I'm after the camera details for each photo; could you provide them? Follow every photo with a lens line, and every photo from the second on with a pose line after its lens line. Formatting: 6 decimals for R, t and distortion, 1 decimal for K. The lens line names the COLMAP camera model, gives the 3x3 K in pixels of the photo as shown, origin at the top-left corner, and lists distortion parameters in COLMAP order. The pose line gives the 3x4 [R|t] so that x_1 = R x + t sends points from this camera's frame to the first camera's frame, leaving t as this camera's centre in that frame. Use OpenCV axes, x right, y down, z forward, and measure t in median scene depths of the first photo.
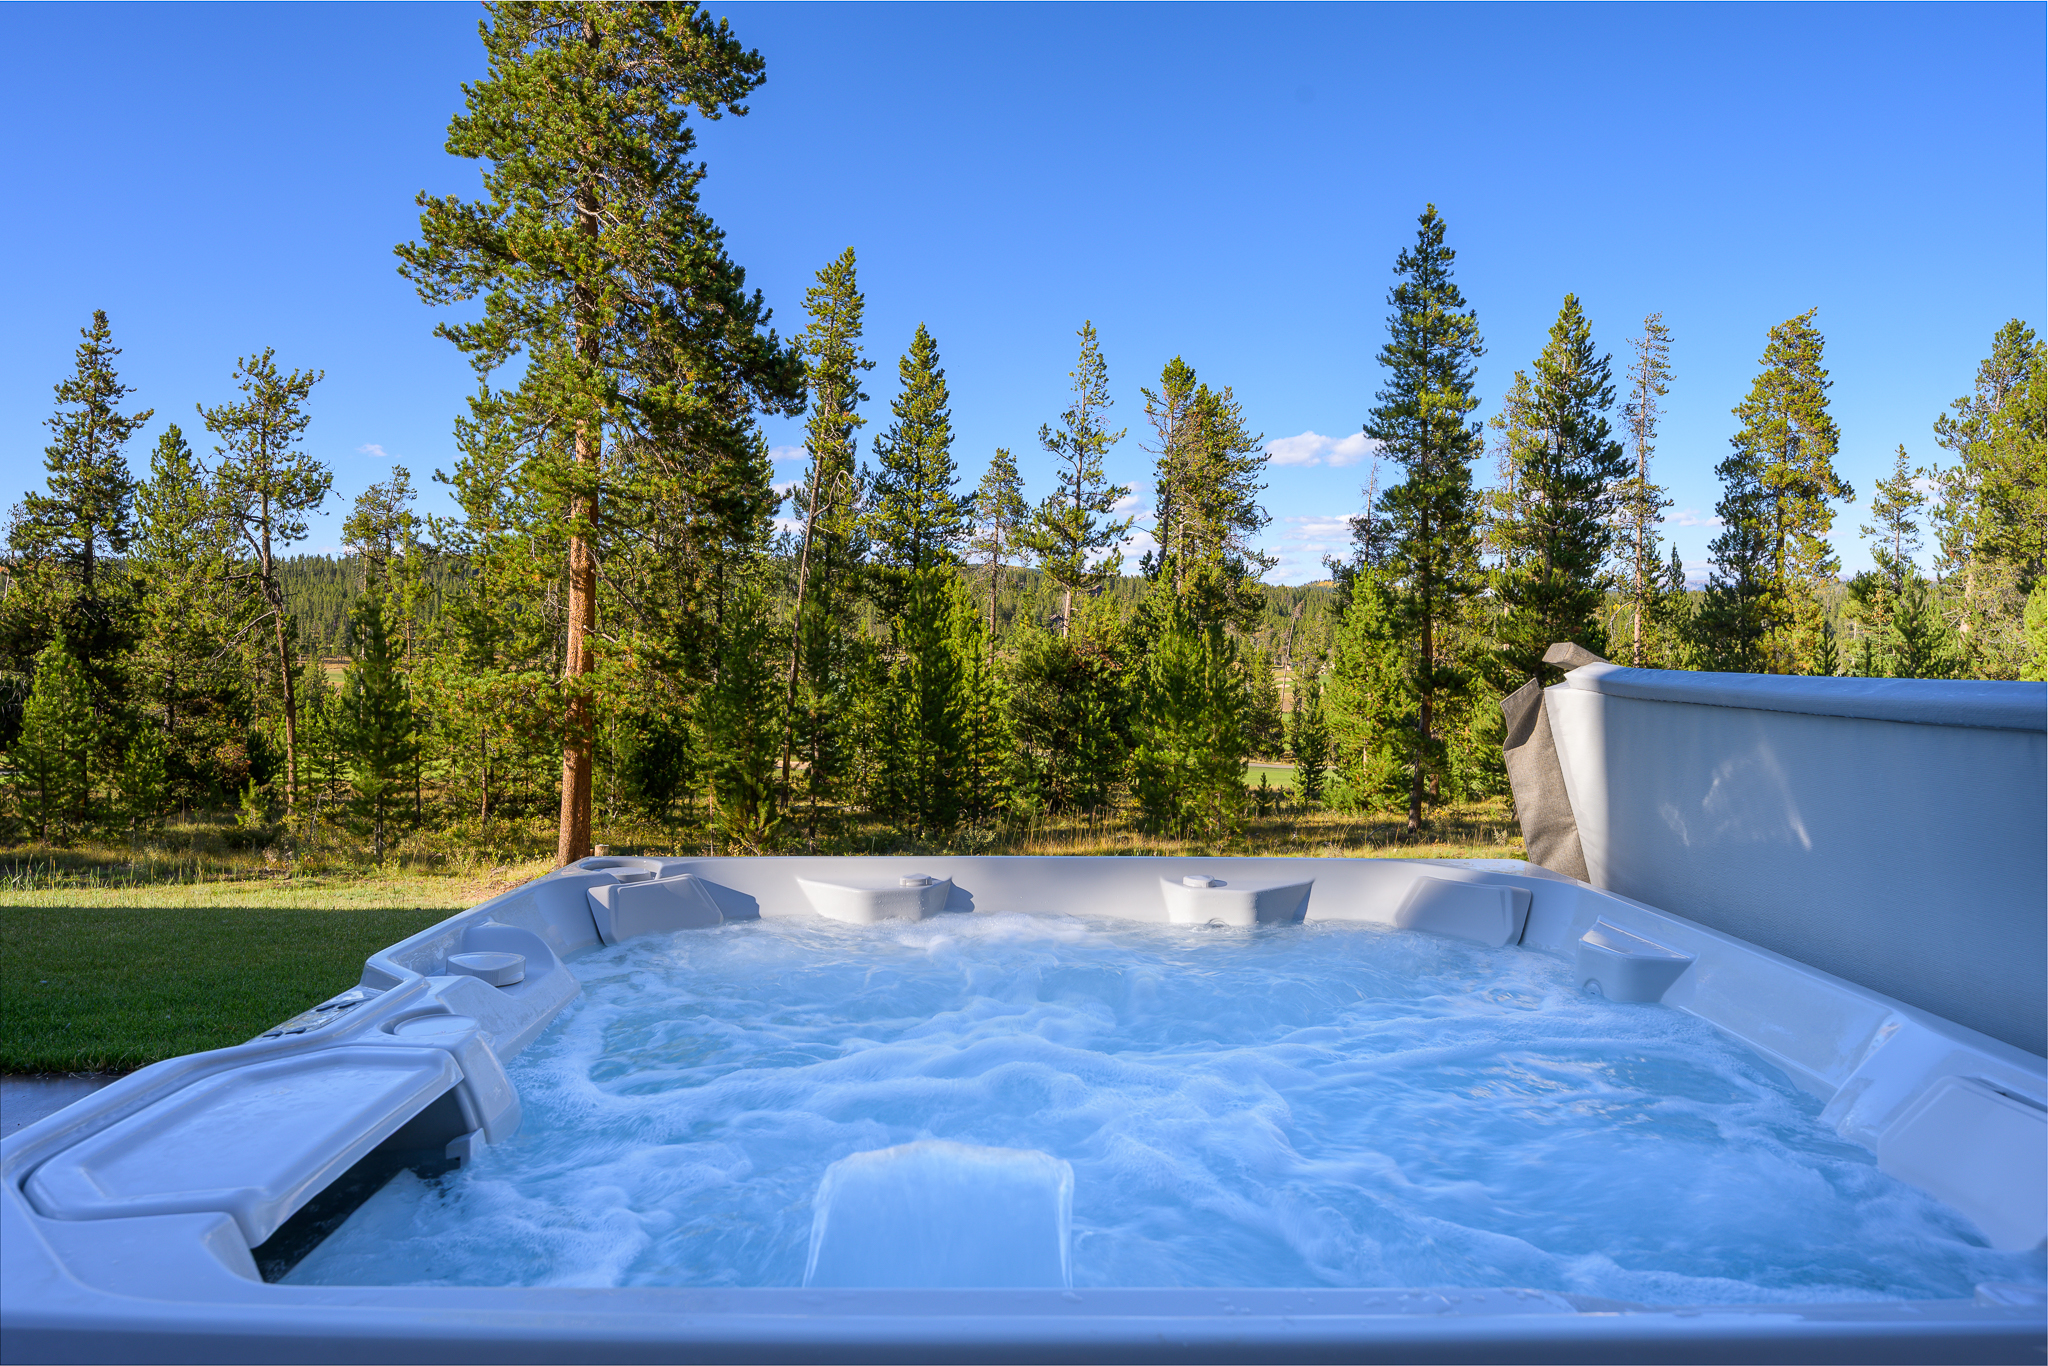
lens RADIAL K [[1356.9, 0, 1022.7], [0, 1356.9, 692.0], [0, 0, 1]] dist [0.001817, -0.003497]
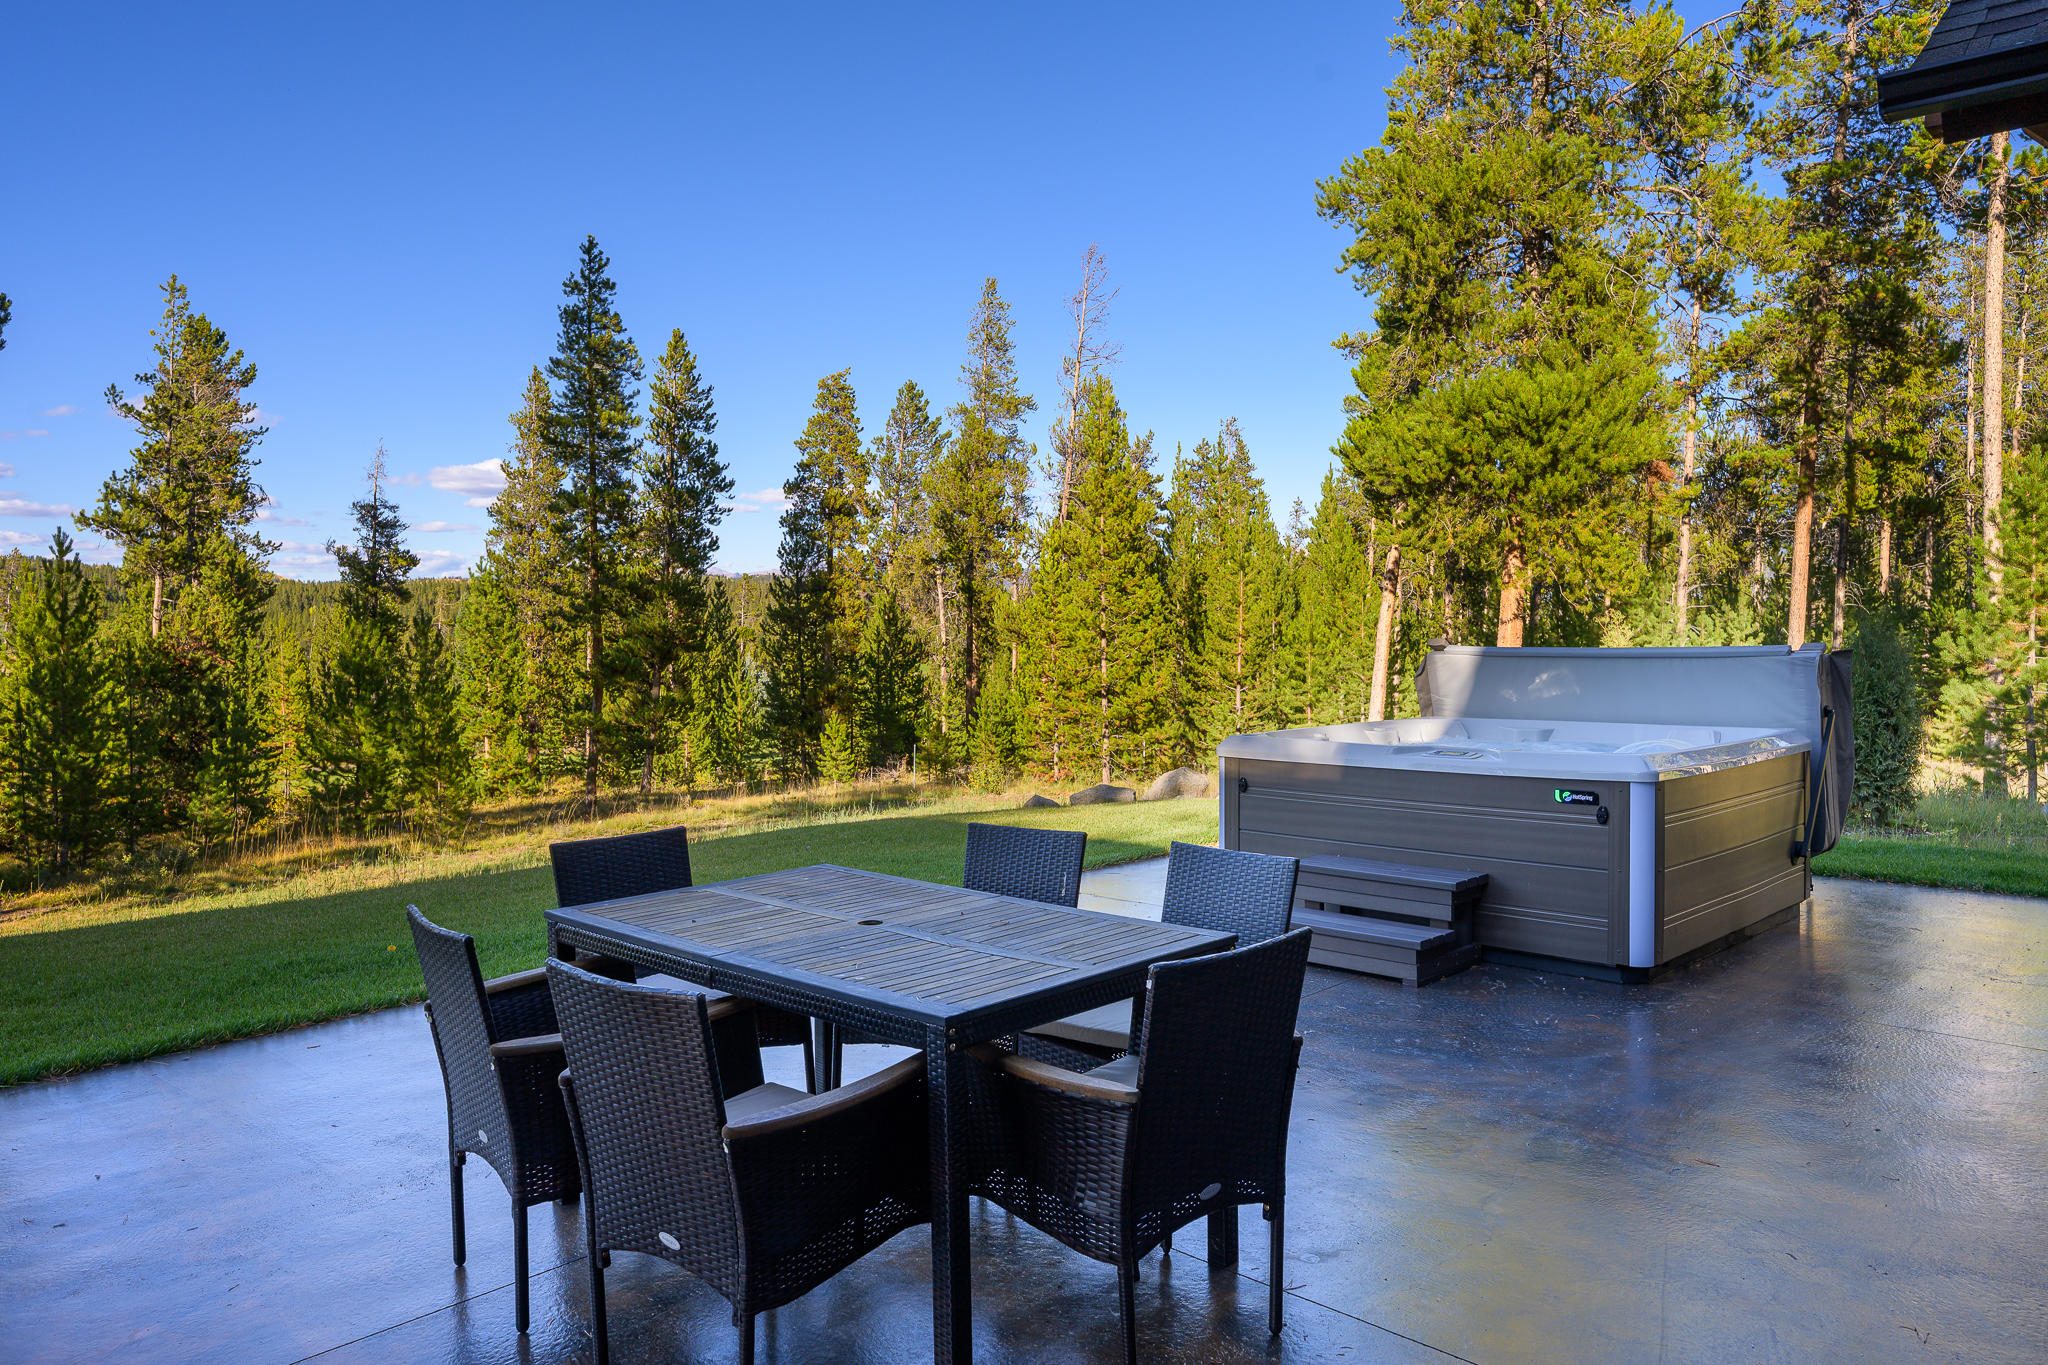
lens RADIAL K [[1430.7, 0, 1027.4], [0, 1430.7, 678.2], [0, 0, 1]] dist [-0.000936, -0.001433]
pose [[0.700607, -0.031646, 0.712845, -0.259103], [0.034149, 0.999358, 0.010802, -0.001211], [-0.712730, 0.016775, 0.701238, -0.053311]]
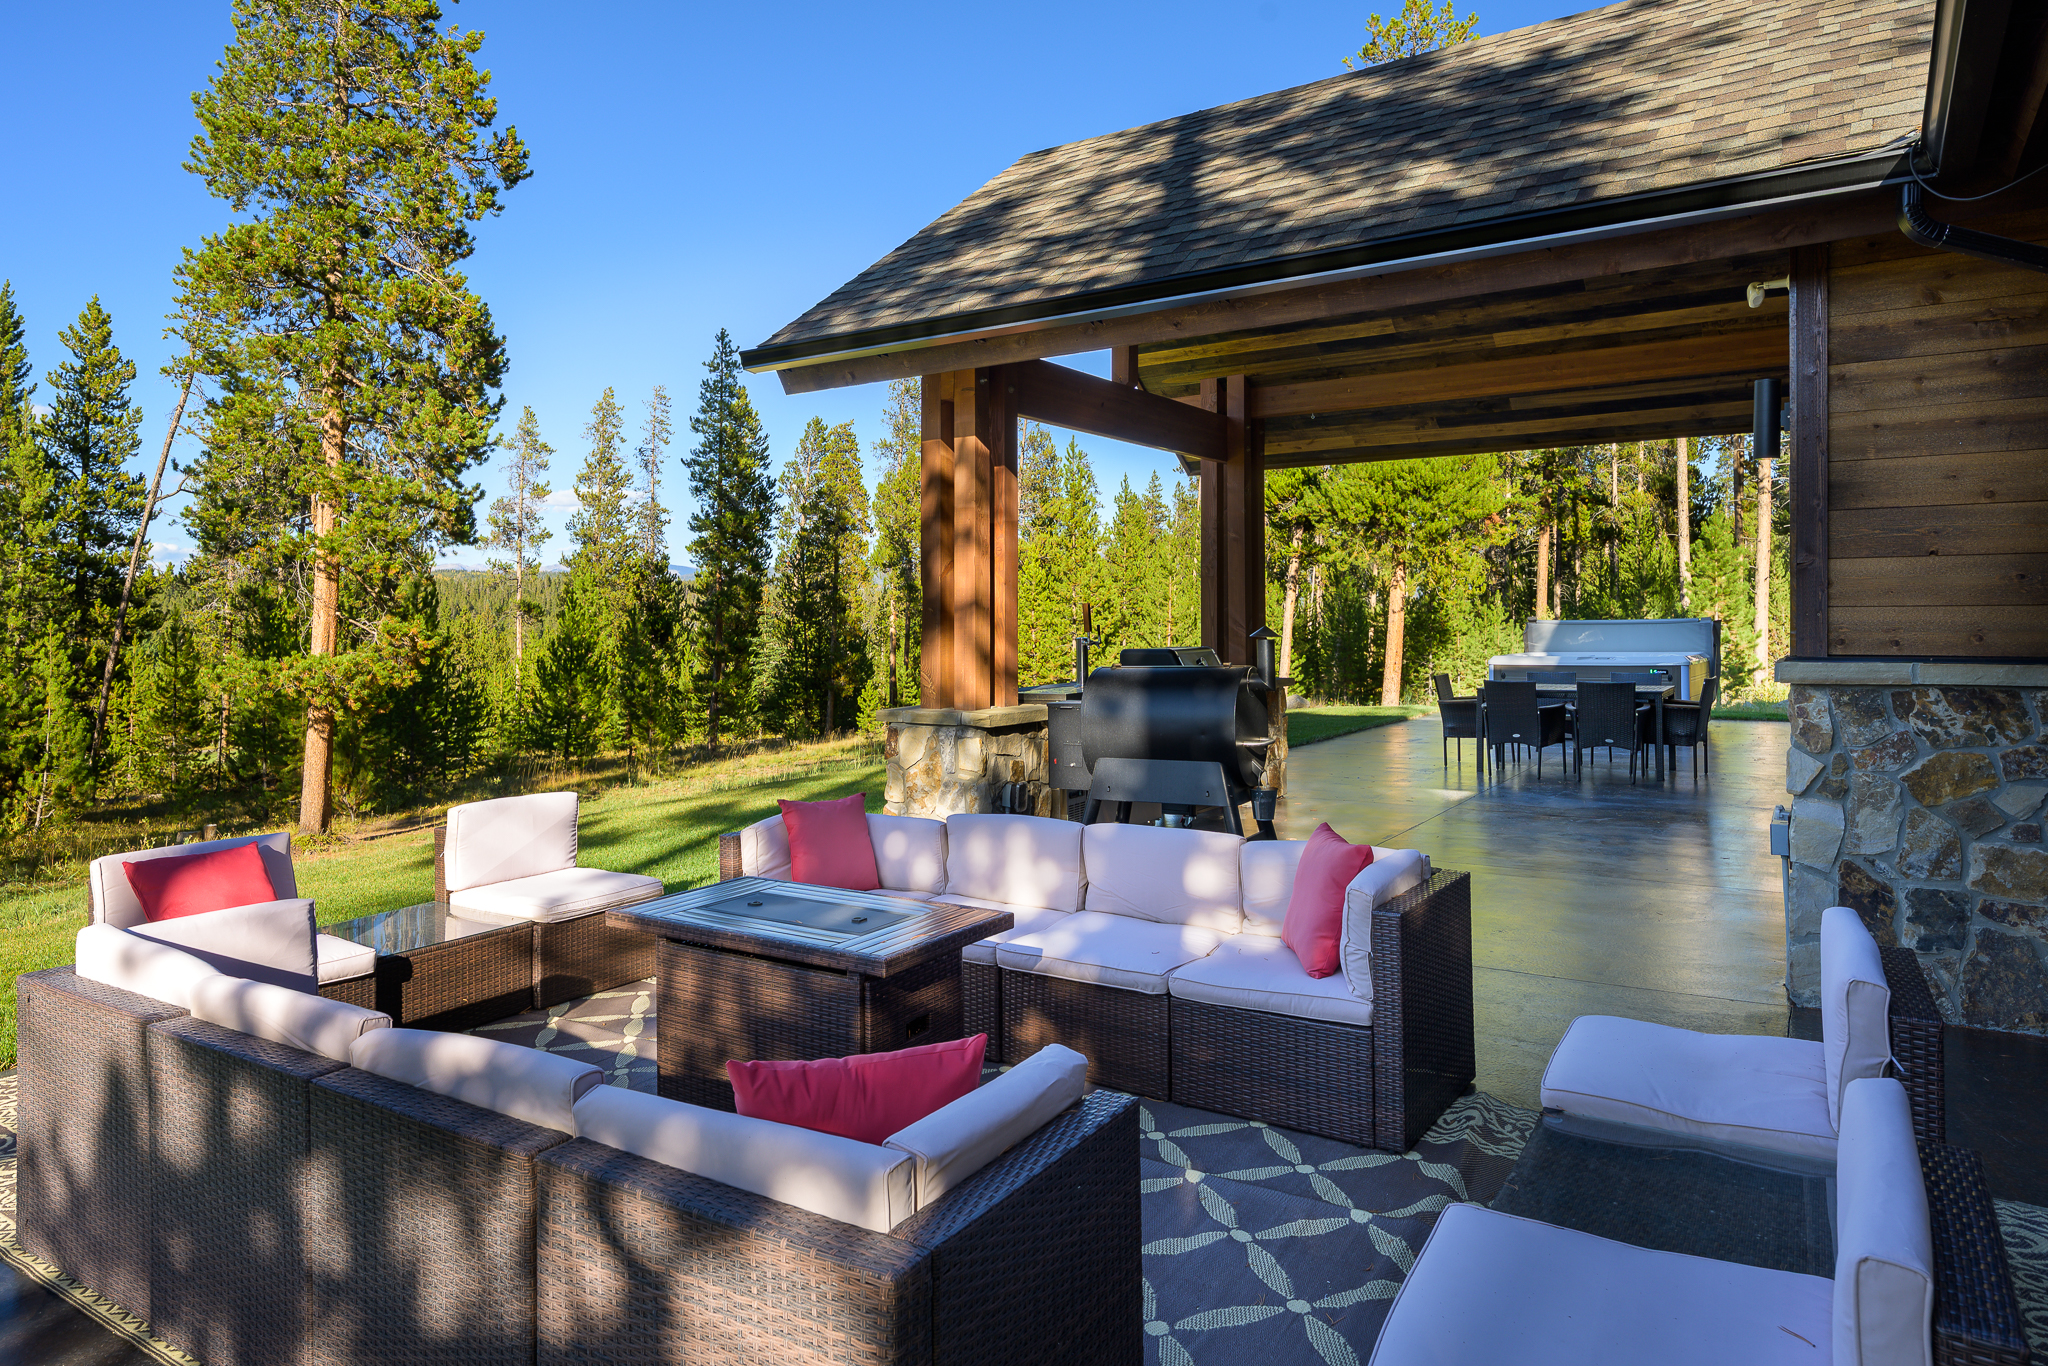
lens RADIAL K [[1245.8, 0, 1023.4], [0, 1245.8, 685.0], [0, 0, 1]] dist [0.010144, 0.000550]
pose [[0.573070, -0.052921, 0.817796, -0.567785], [0.042359, 0.998492, 0.034931, -0.000546], [-0.818411, 0.014623, 0.574447, -0.050033]]
